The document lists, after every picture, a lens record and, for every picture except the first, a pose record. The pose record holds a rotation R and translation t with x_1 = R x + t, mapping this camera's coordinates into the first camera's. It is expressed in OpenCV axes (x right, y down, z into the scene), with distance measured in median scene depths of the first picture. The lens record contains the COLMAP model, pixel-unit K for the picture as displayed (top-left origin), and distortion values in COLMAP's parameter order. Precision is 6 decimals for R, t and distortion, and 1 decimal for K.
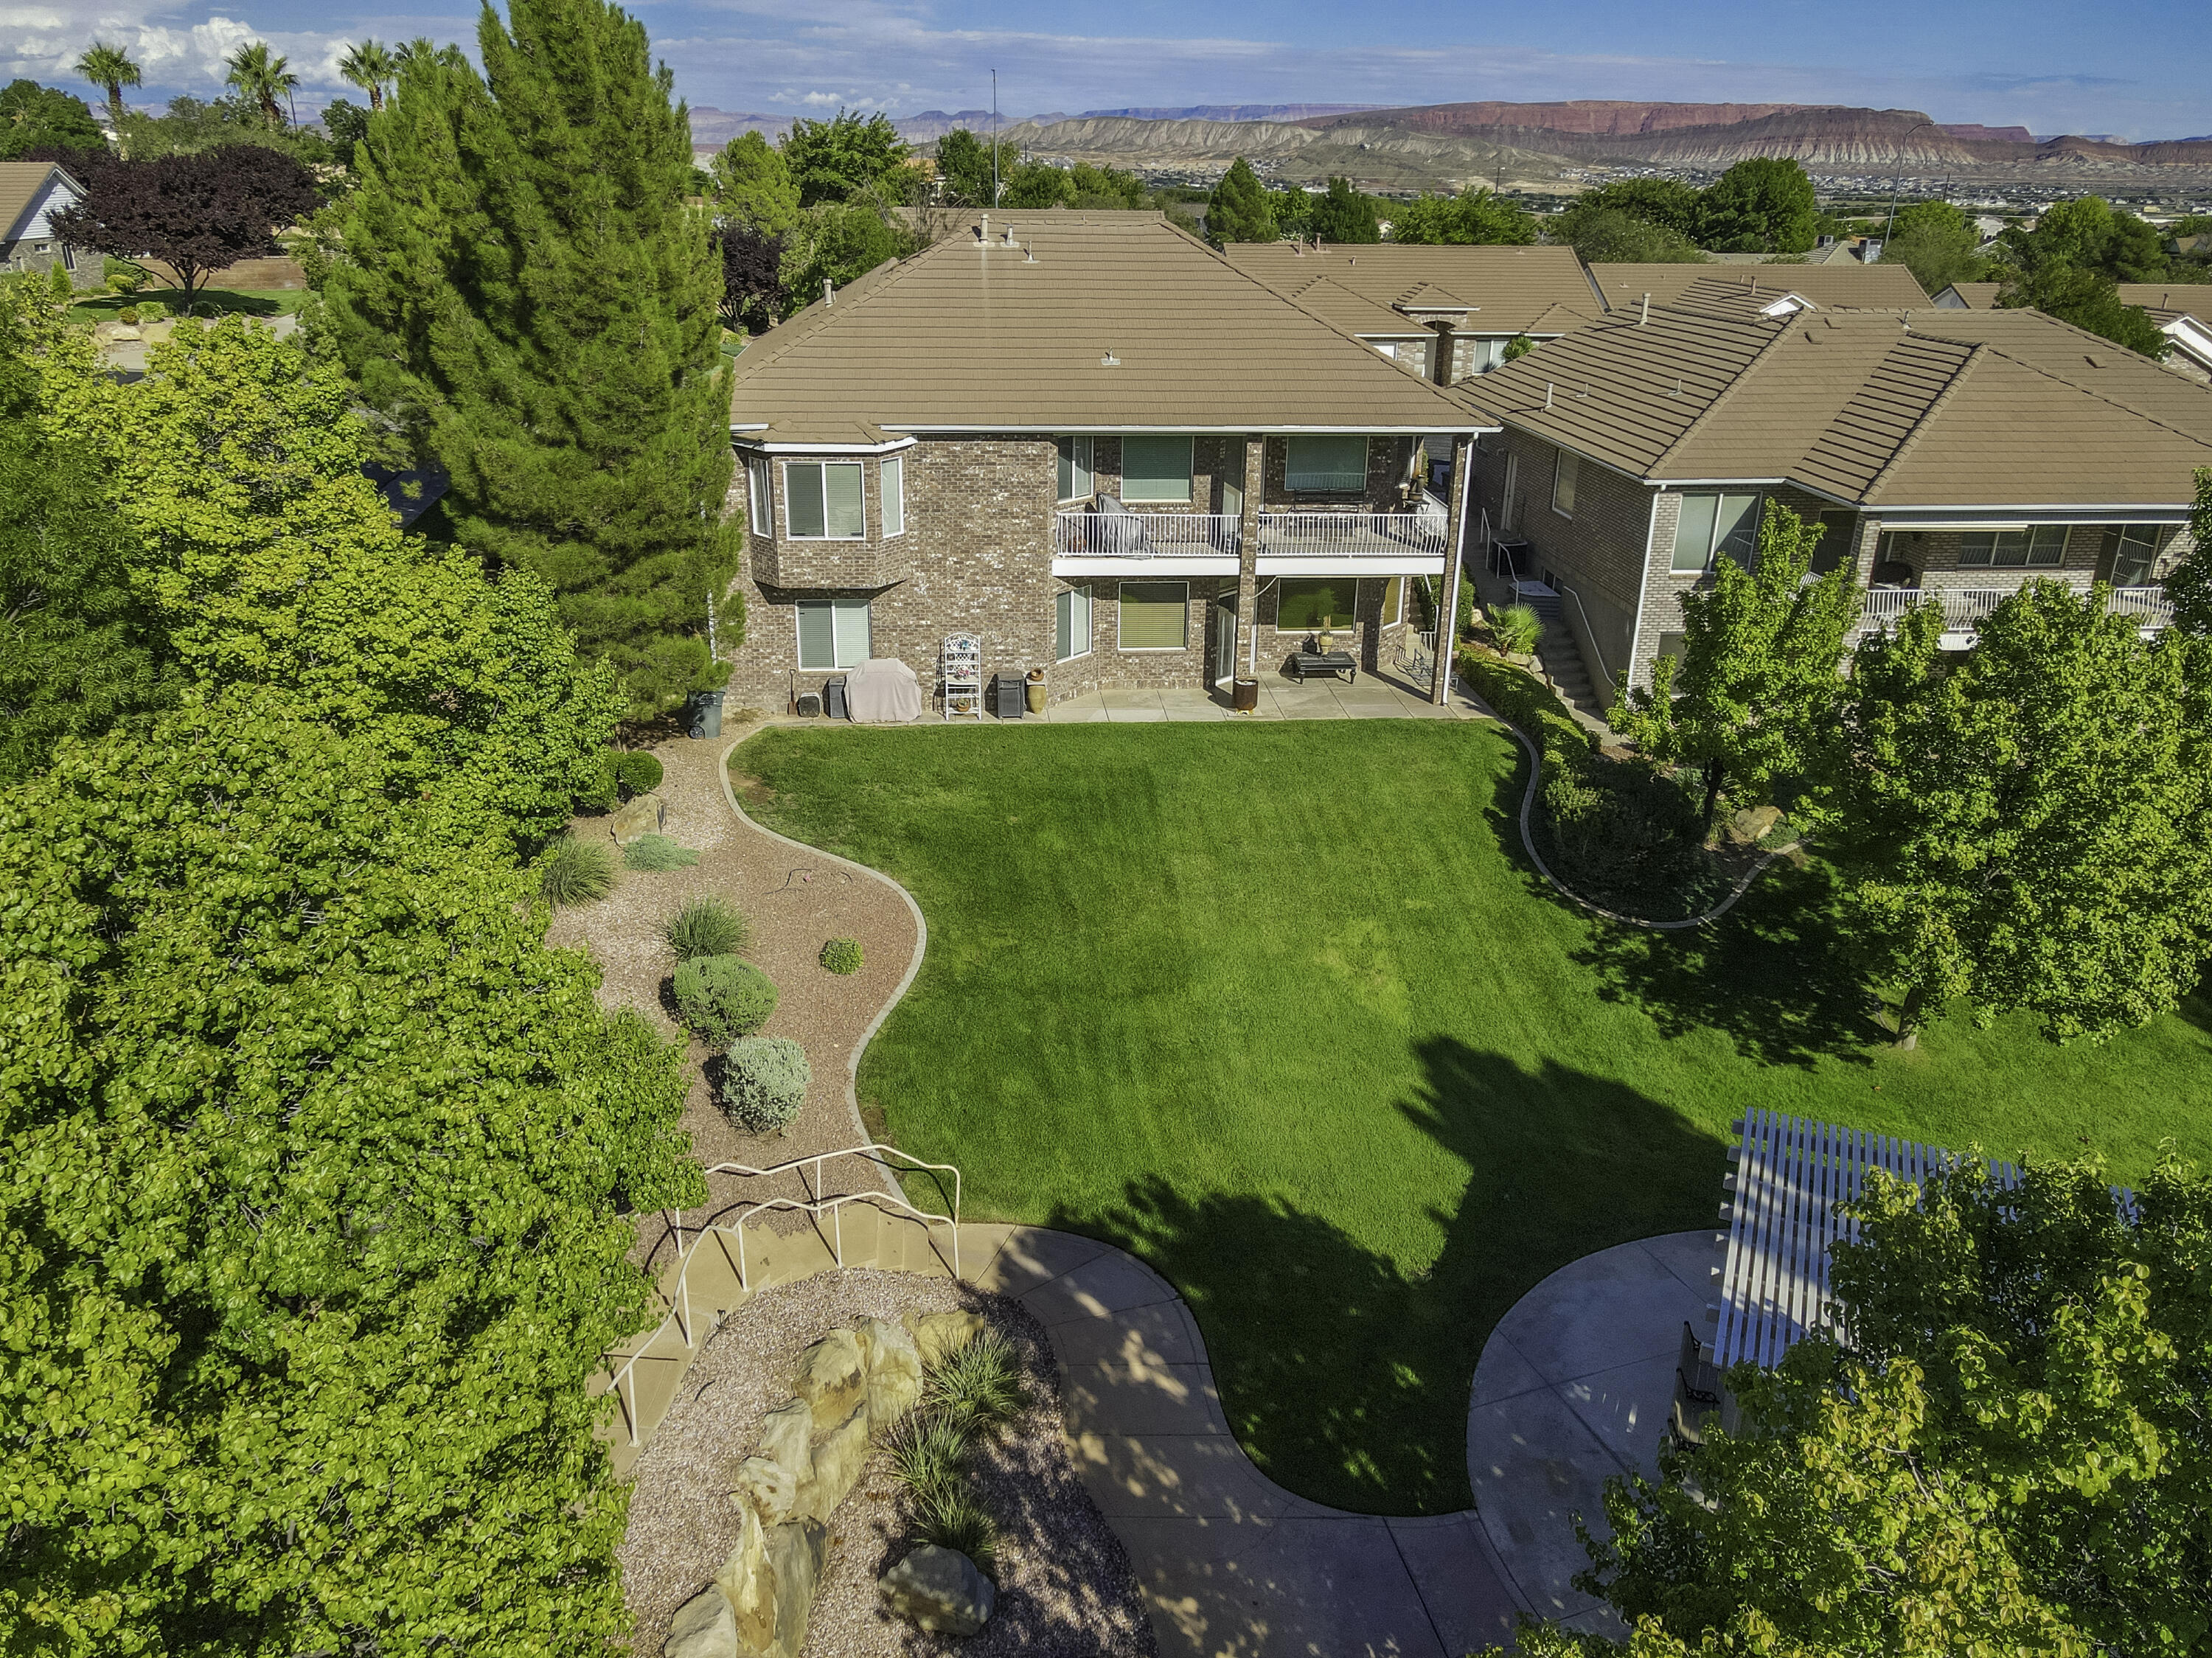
lens RADIAL K [[1620.0, 0, 1101.3], [0, 1620.0, 825.9], [0, 0, 1]] dist [0.001306, 0.032517]
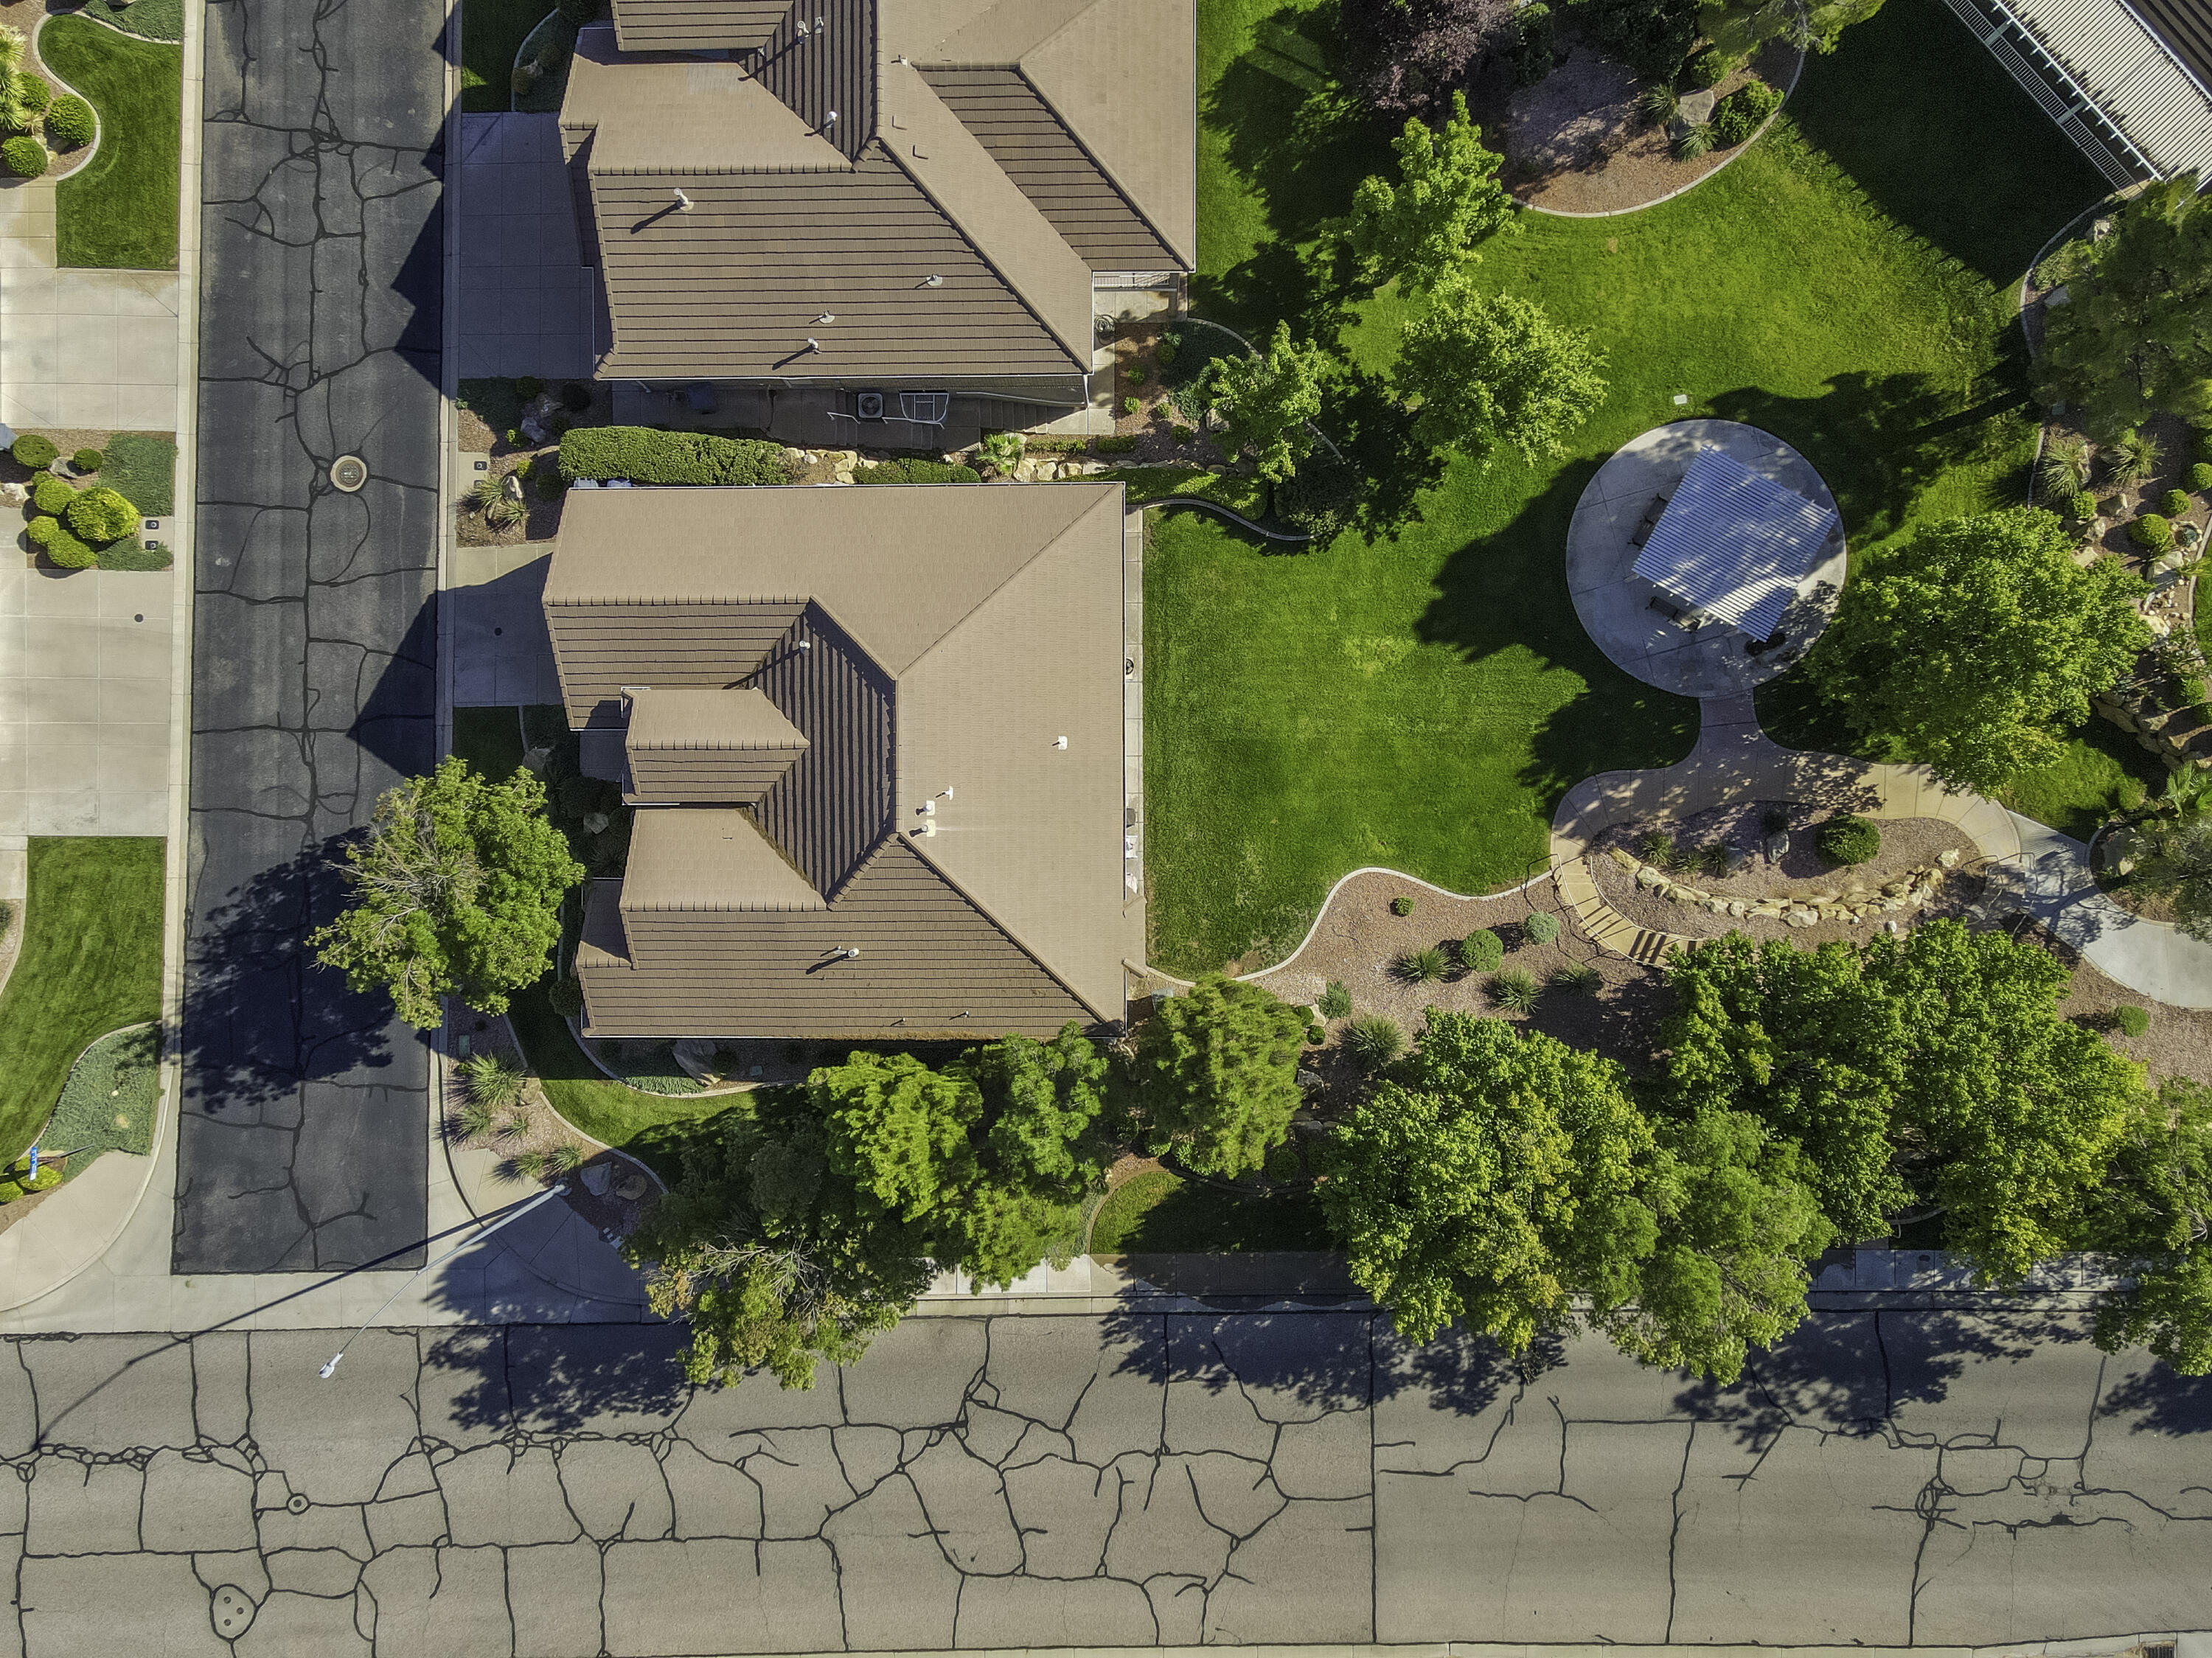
lens RADIAL K [[1586.8, 0, 1068.2], [0, 1586.8, 829.6], [0, 0, 1]] dist [0.020673, 0.006609]
pose [[0.091302, -0.995436, -0.027773, -0.031237], [0.407084, 0.011856, 0.913314, -1.561688], [-0.908816, -0.094693, 0.406308, 0.422112]]
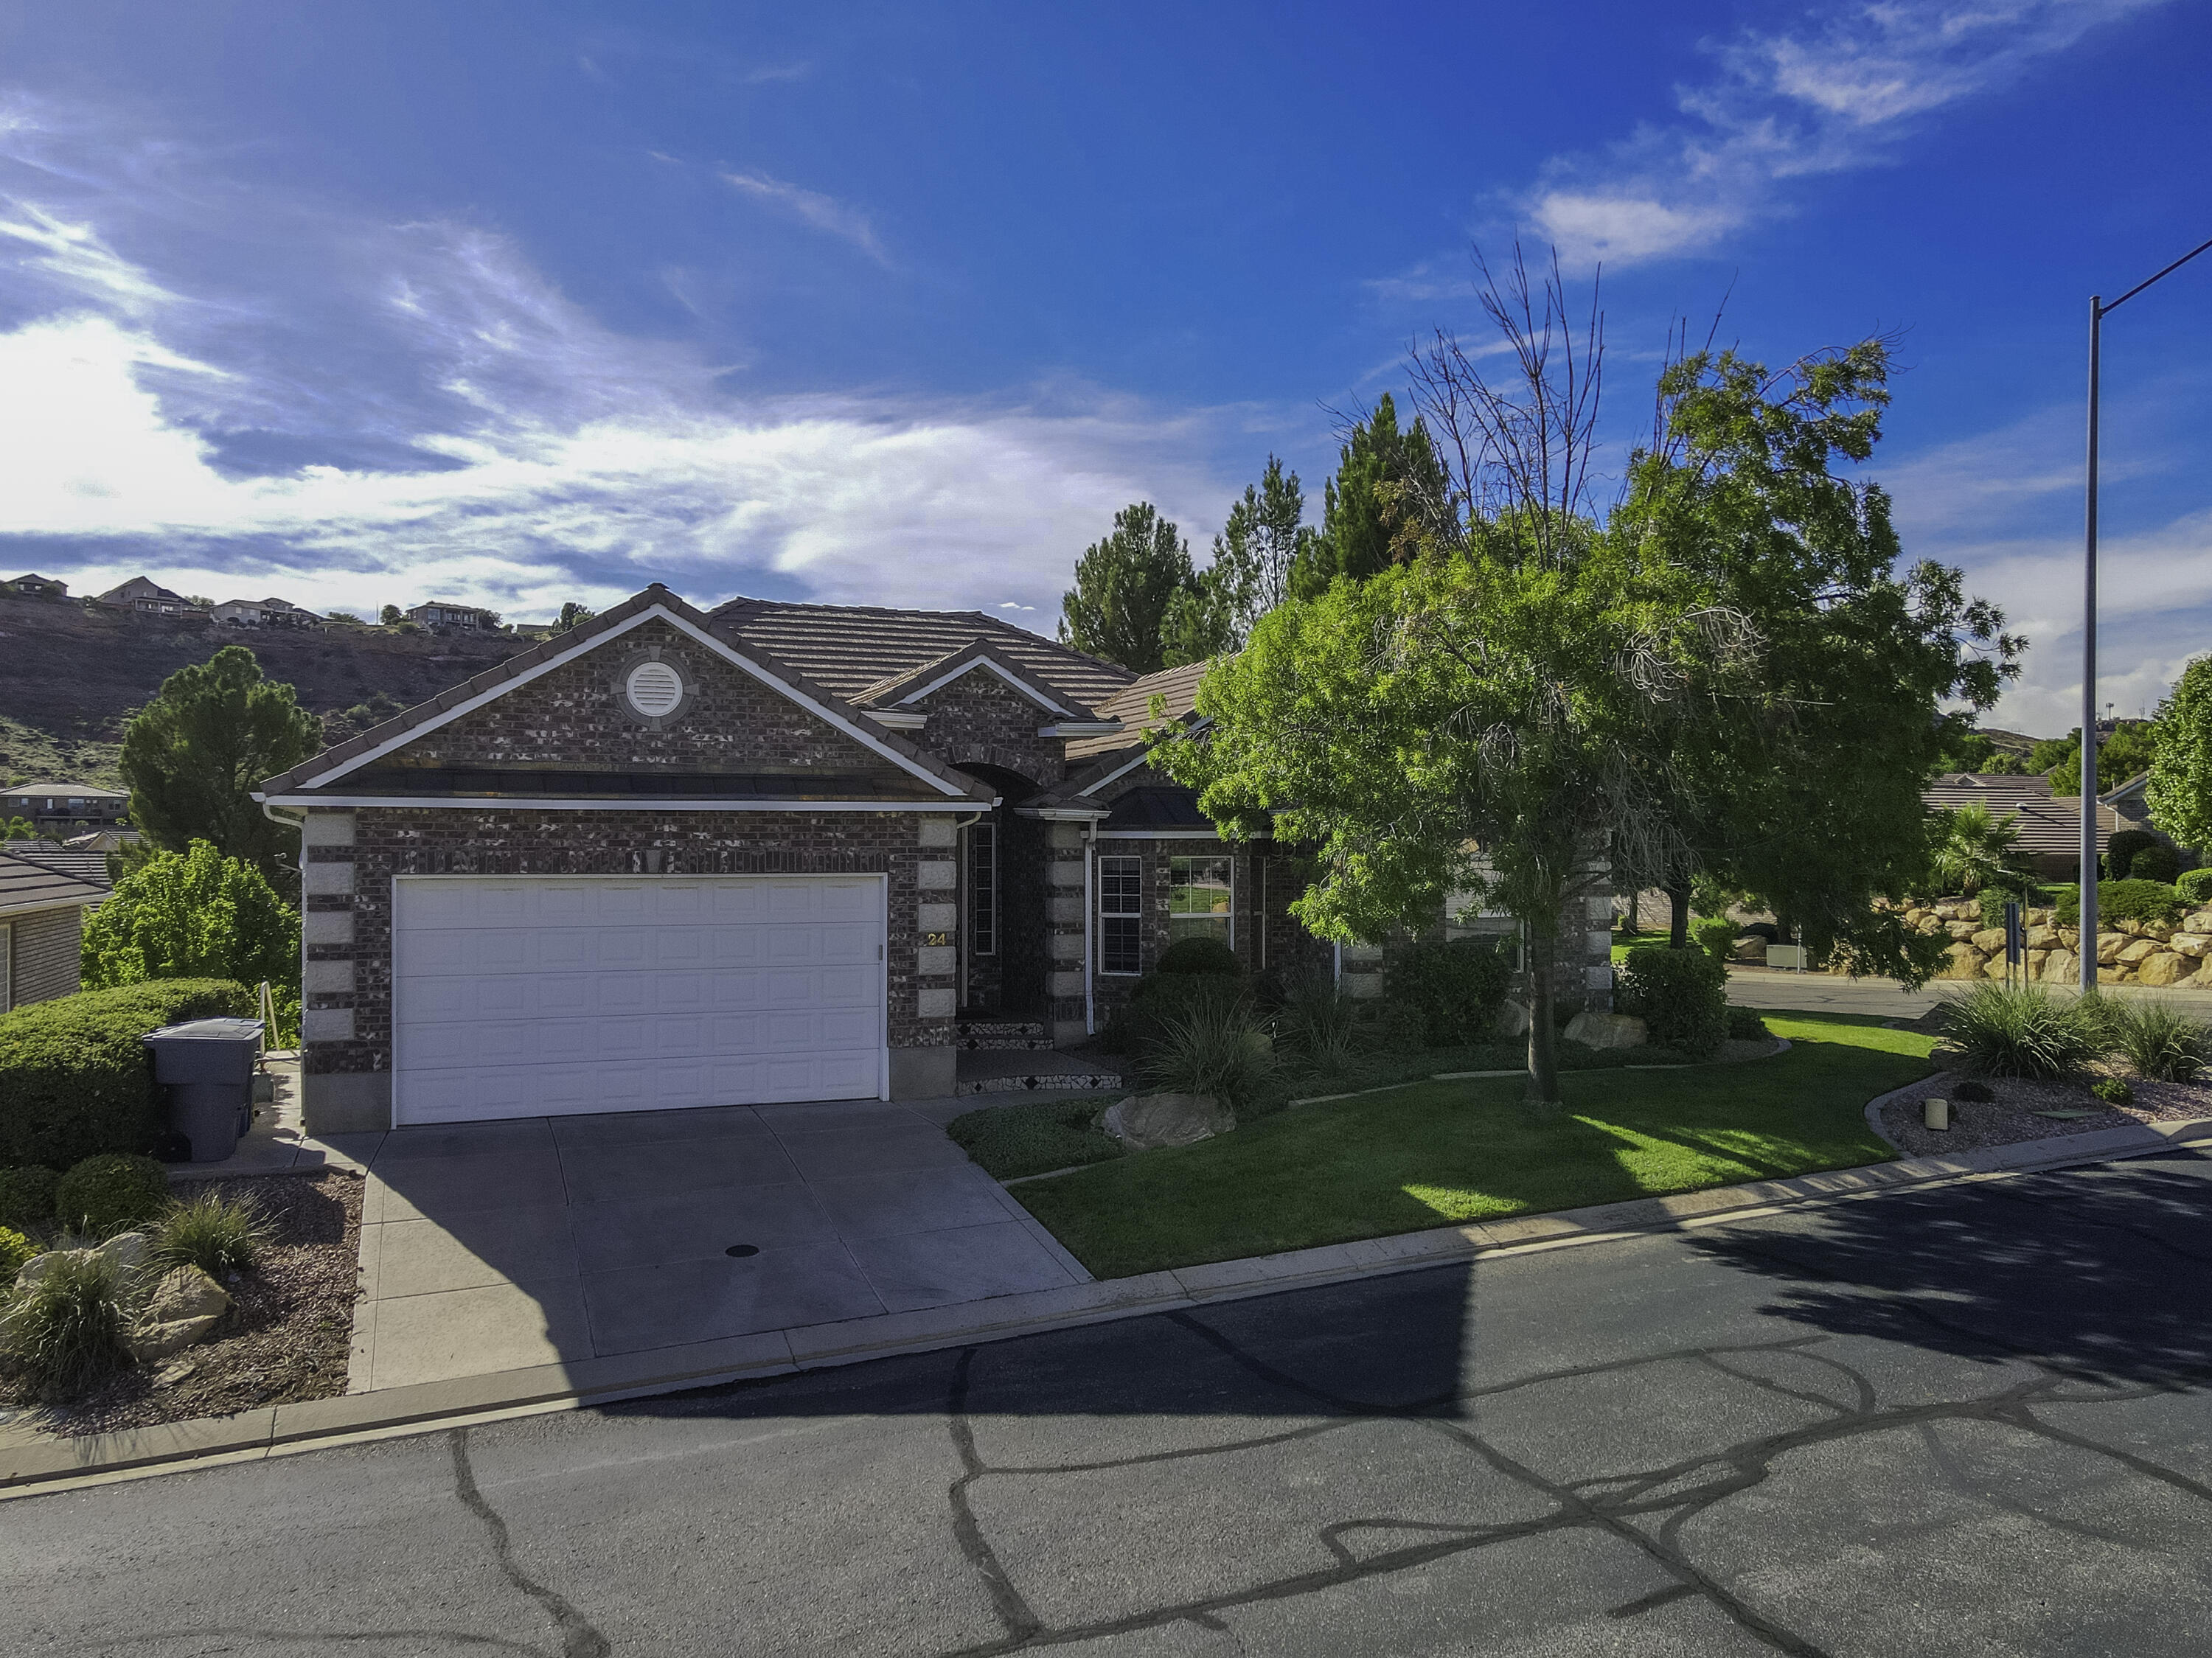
lens RADIAL K [[1655.5, 0, 1087.9], [0, 1655.5, 872.6], [0, 0, 1]] dist [0.036805, -0.010760]
pose [[-0.962080, -0.009892, -0.272587, 0.097769], [-0.113961, 0.922520, 0.368740, -0.605950], [0.247820, 0.385822, -0.888666, 1.922973]]
